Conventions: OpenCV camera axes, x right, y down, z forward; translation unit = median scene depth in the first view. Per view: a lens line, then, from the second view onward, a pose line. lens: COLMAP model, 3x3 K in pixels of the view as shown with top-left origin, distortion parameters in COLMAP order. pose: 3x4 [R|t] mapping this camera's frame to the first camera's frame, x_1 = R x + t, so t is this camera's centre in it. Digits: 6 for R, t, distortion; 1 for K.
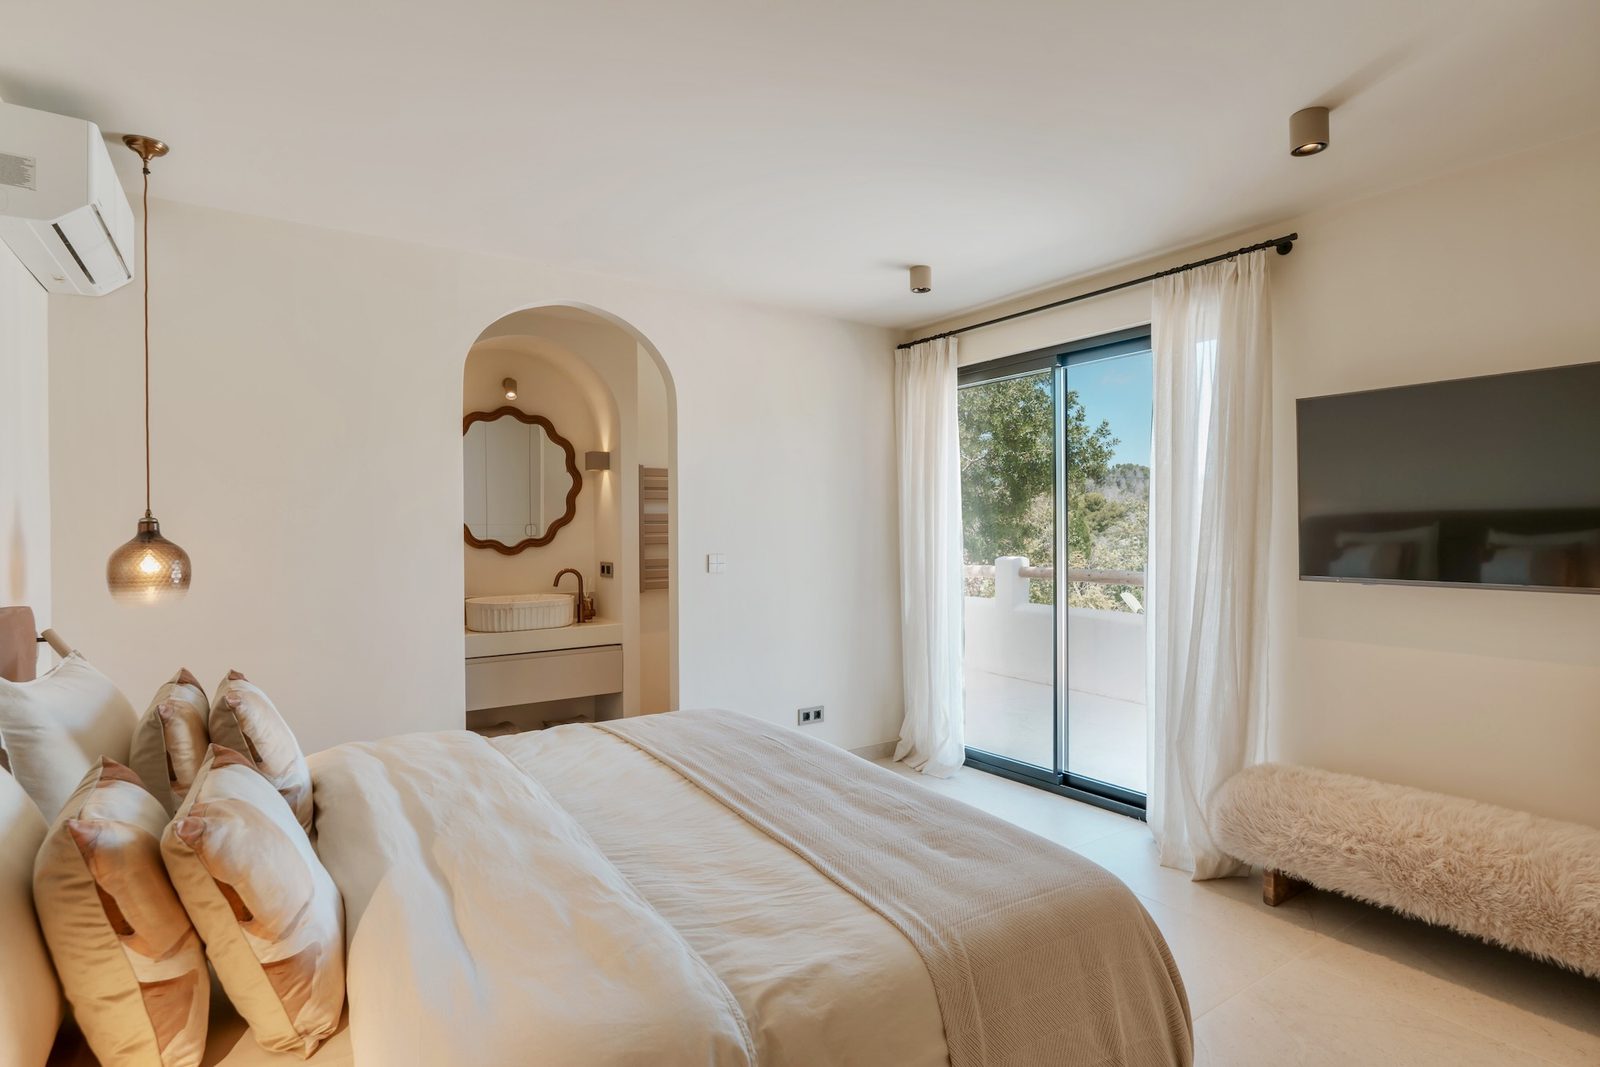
lens RADIAL K [[836.8, 0, 800.0], [0, 836.8, 533.5], [0, 0, 1]] dist [0.003044, 0.000580]
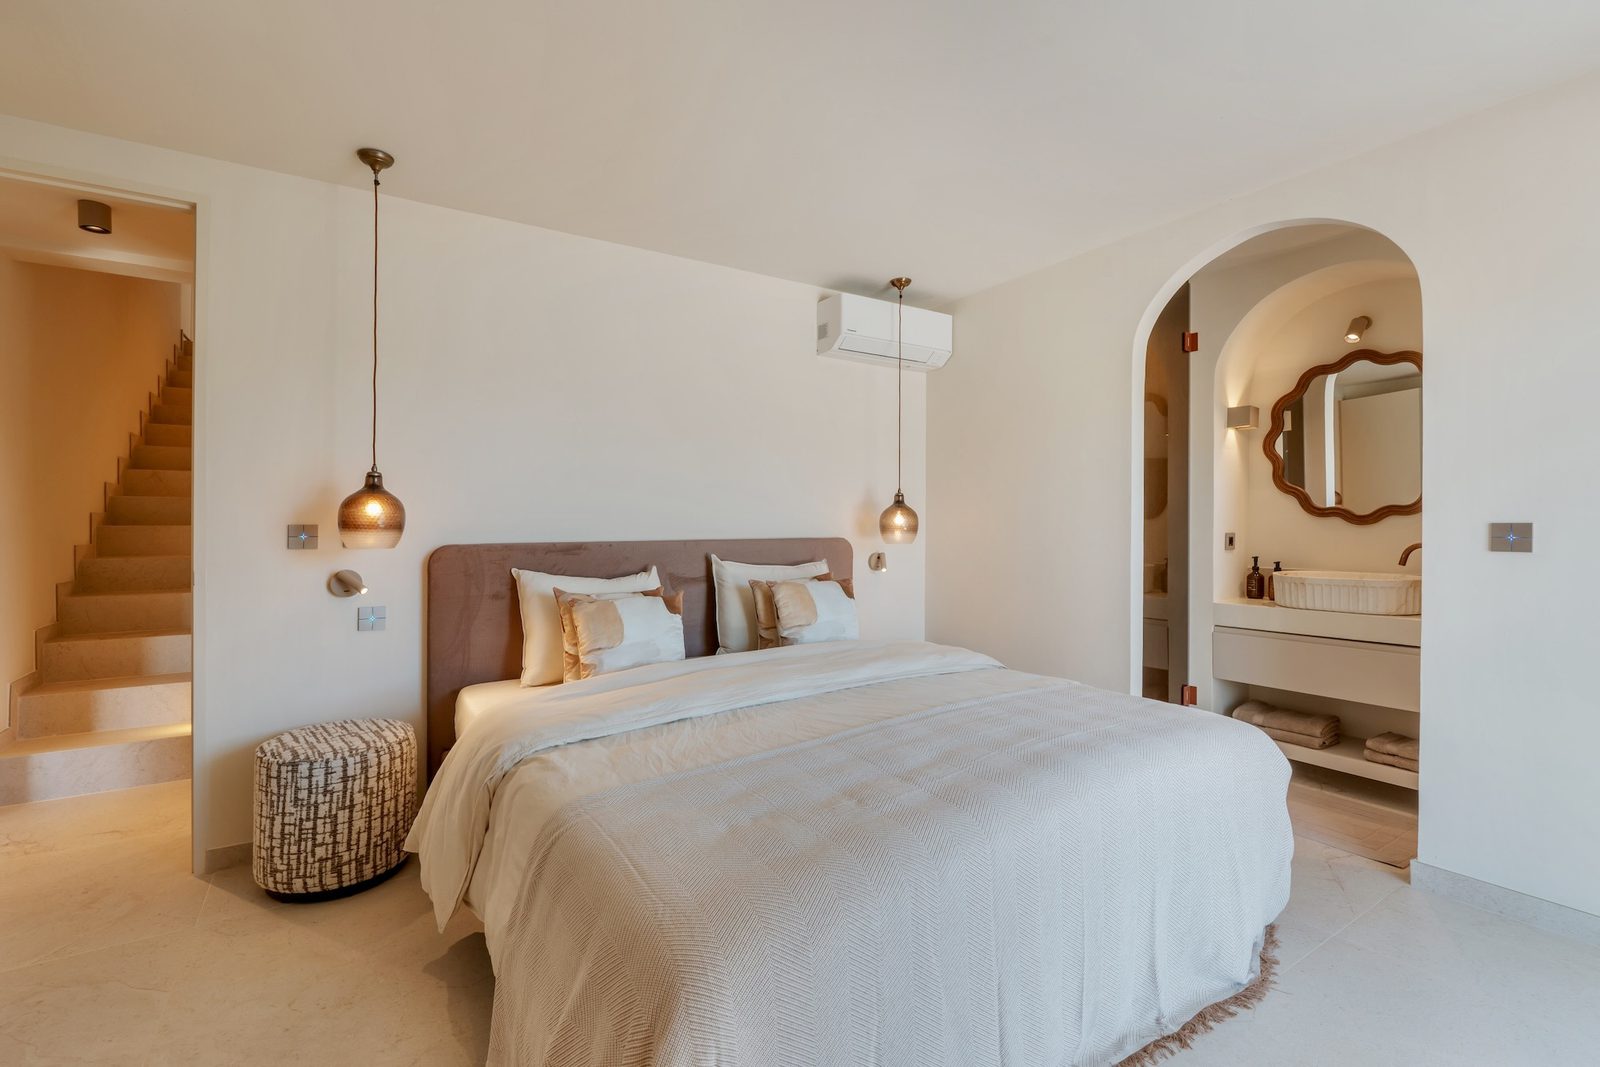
lens RADIAL K [[702.5, 0, 800.0], [0, 702.5, 533.5], [0, 0, 1]] dist [0.000674, 0.000061]
pose [[-0.023635, 0.020086, -0.999519, 0.705860], [-0.000209, 0.999798, 0.020096, 0.036781], [0.999721, 0.000684, -0.023627, 0.815339]]
